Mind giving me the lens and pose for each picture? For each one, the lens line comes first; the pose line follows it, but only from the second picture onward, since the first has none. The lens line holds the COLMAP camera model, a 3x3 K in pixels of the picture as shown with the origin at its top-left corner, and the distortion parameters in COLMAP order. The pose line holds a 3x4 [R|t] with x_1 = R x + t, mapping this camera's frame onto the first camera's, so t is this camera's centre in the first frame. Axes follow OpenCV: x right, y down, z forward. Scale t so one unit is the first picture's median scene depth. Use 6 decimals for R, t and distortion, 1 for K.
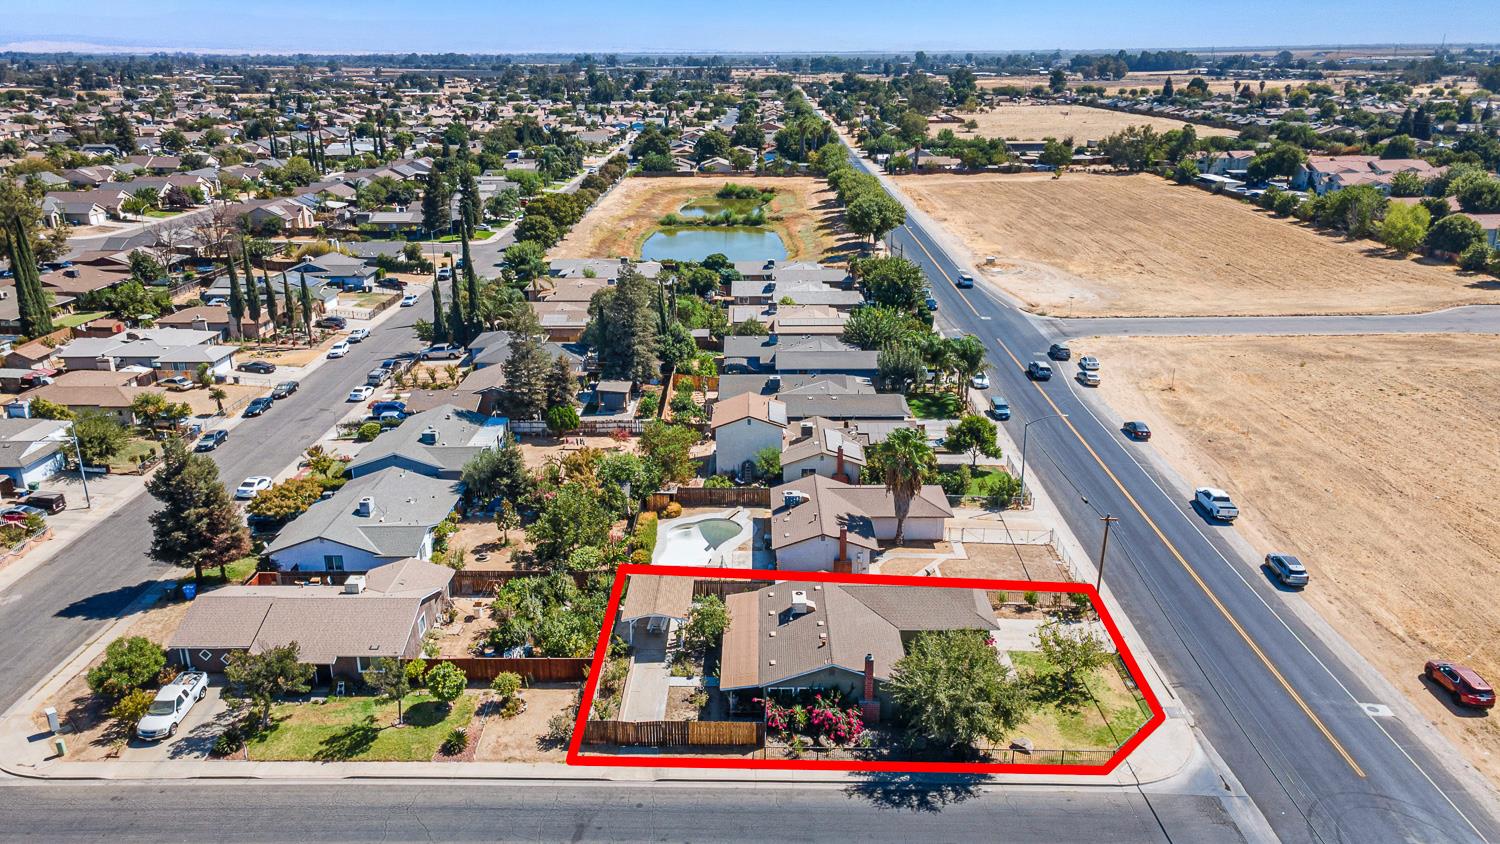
lens RADIAL K [[1088.3, 0, 747.2], [0, 1088.3, 417.5], [0, 0, 1]] dist [0.030334, 0.008354]
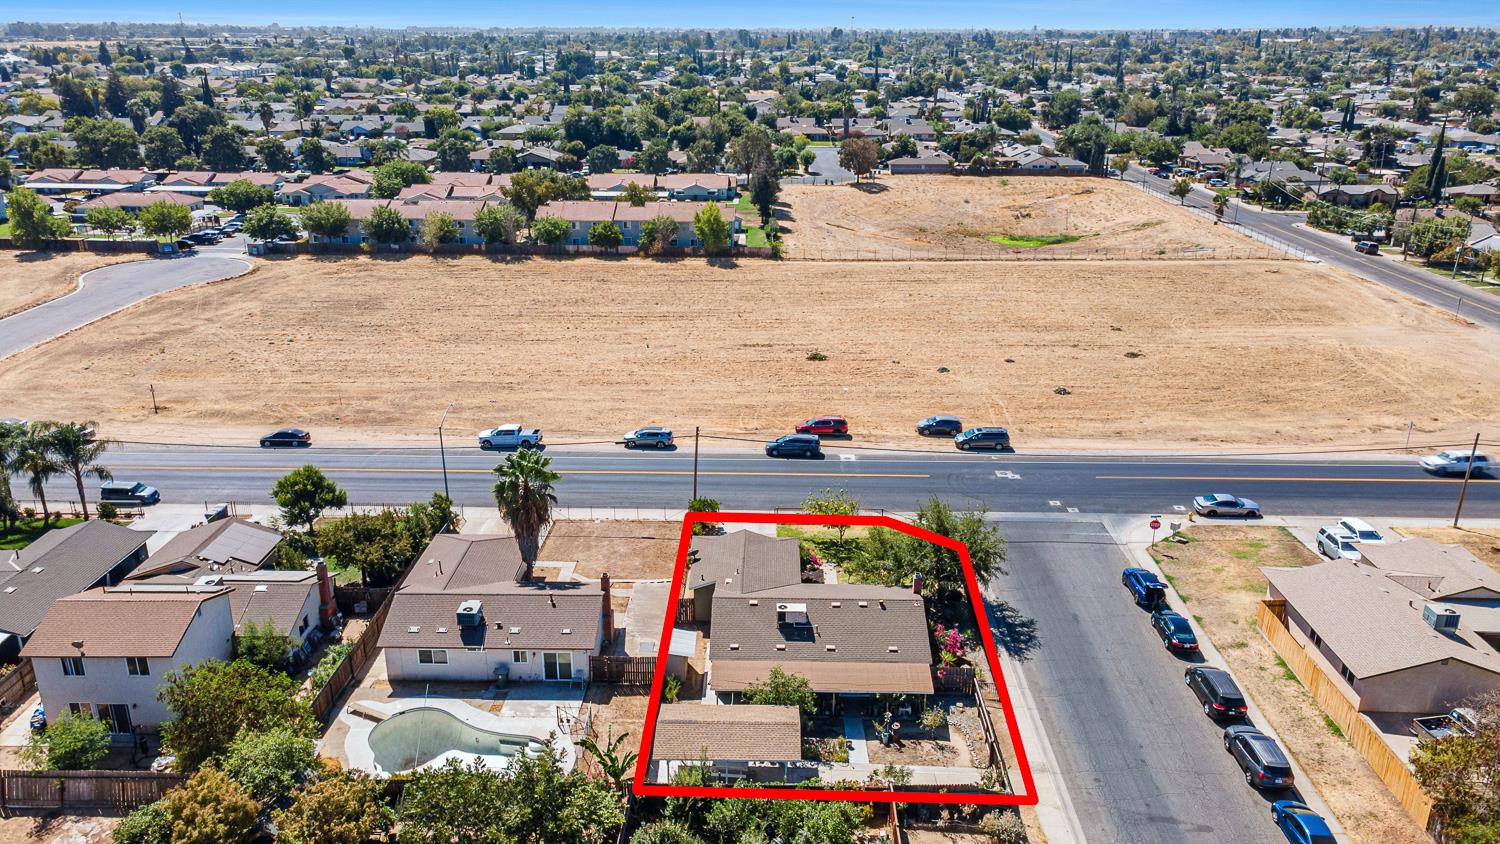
lens RADIAL K [[1088.3, 0, 747.2], [0, 1088.3, 417.5], [0, 0, 1]] dist [0.030334, 0.008354]
pose [[0.013779, -0.328125, 0.944534, -0.438731], [0.313344, 0.898460, 0.307548, -0.151641], [-0.949540, 0.291726, 0.115196, 0.538218]]
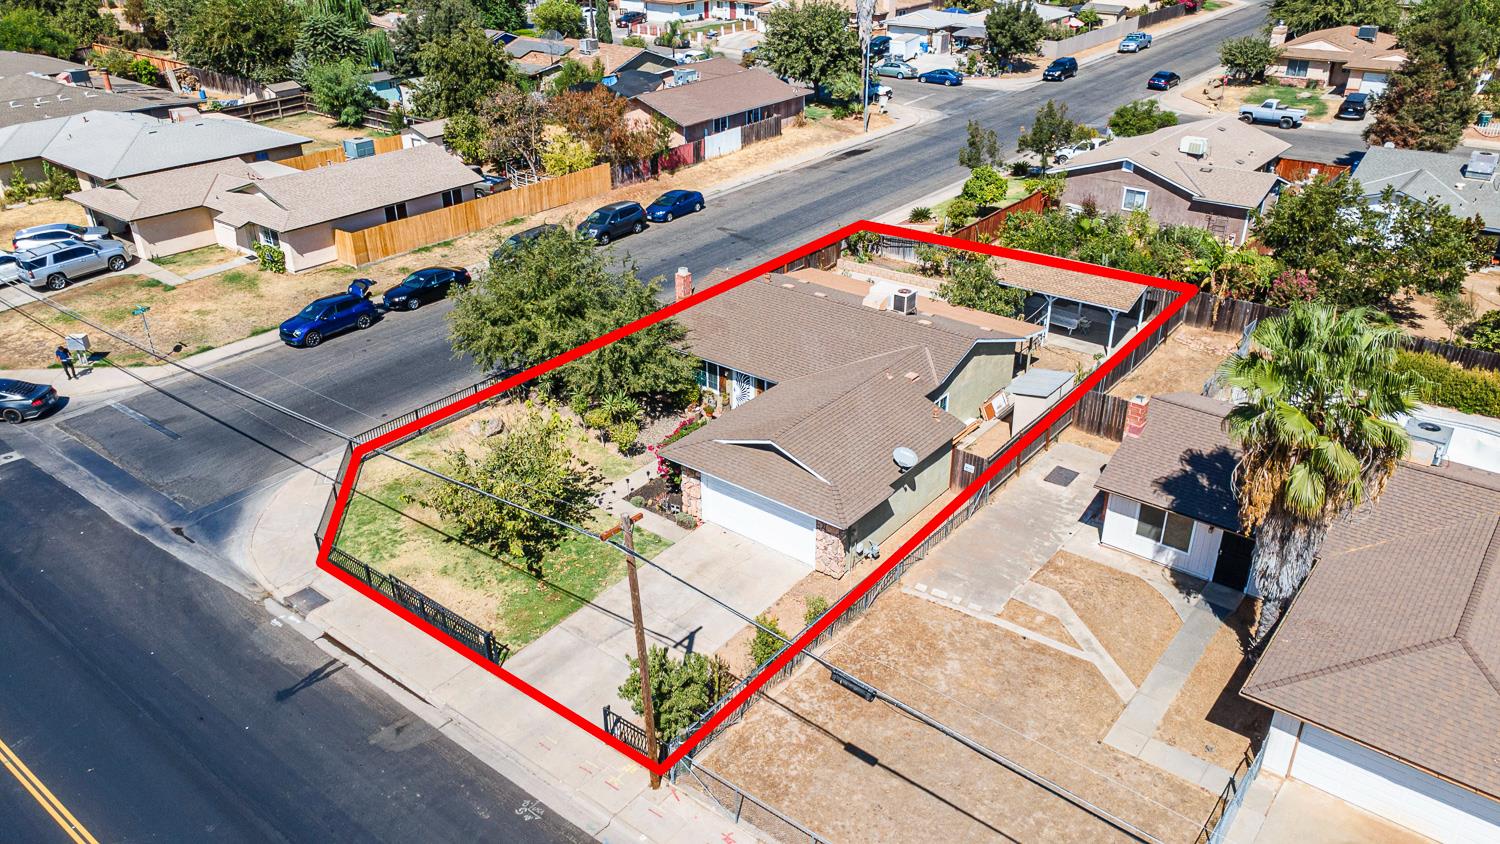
lens RADIAL K [[1101.0, 0, 748.0], [0, 1101.0, 414.0], [0, 0, 1]] dist [-0.010775, 0.101387]
pose [[-0.611655, 0.366576, -0.701071, 0.329859], [-0.241983, 0.757008, 0.606945, -0.078181], [0.753208, 0.540888, -0.374323, 0.727362]]
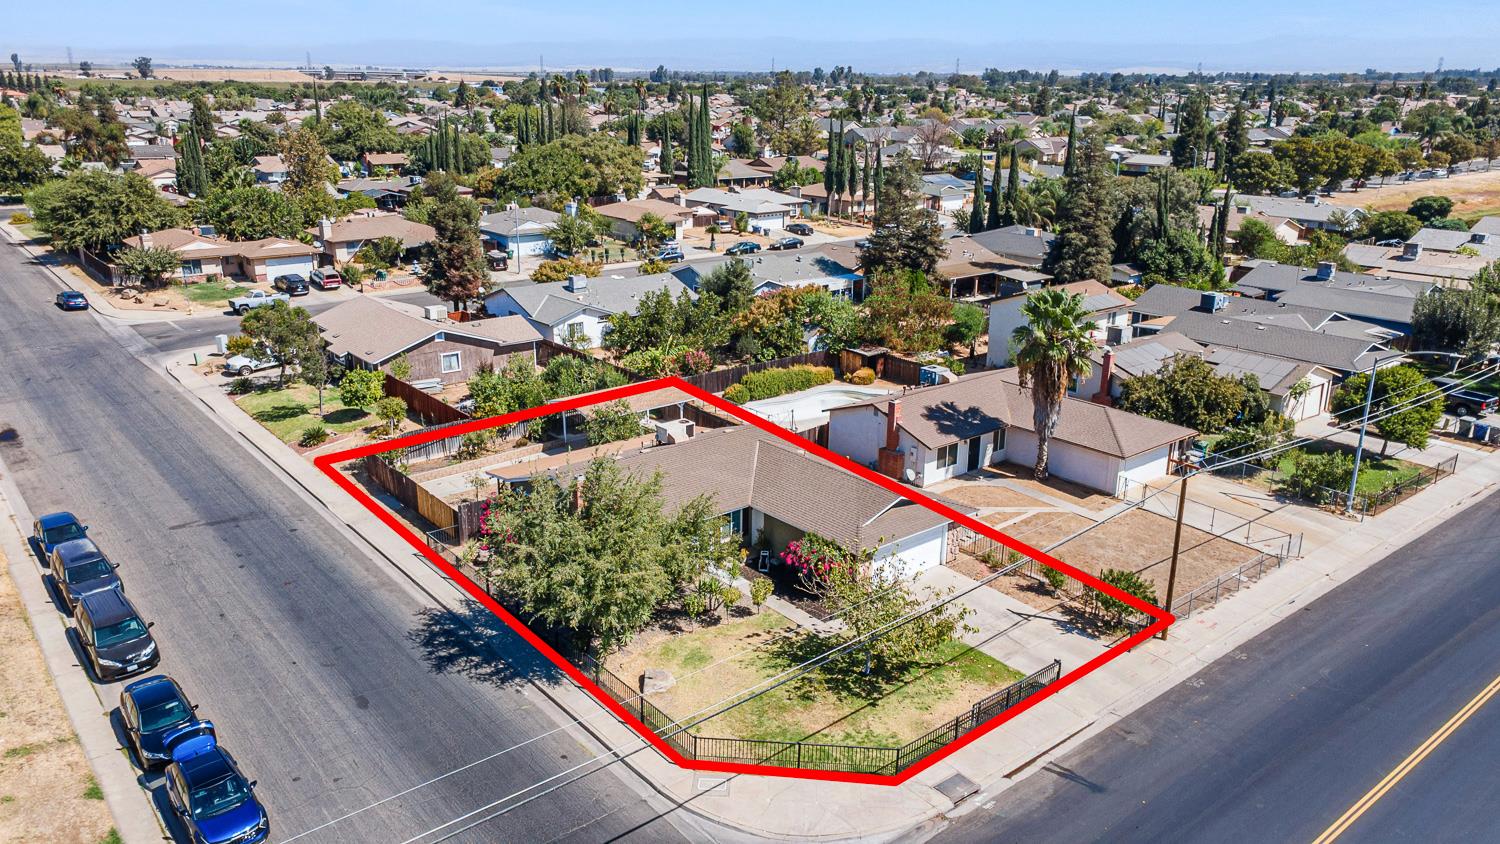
lens RADIAL K [[1094.7, 0, 748.0], [0, 1094.7, 416.6], [0, 0, 1]] dist [0.012094, 0.053151]
pose [[0.647108, 0.237682, -0.724402, 0.366094], [-0.251247, 0.963568, 0.091716, 0.049481], [0.719810, 0.122654, 0.683249, 0.324727]]
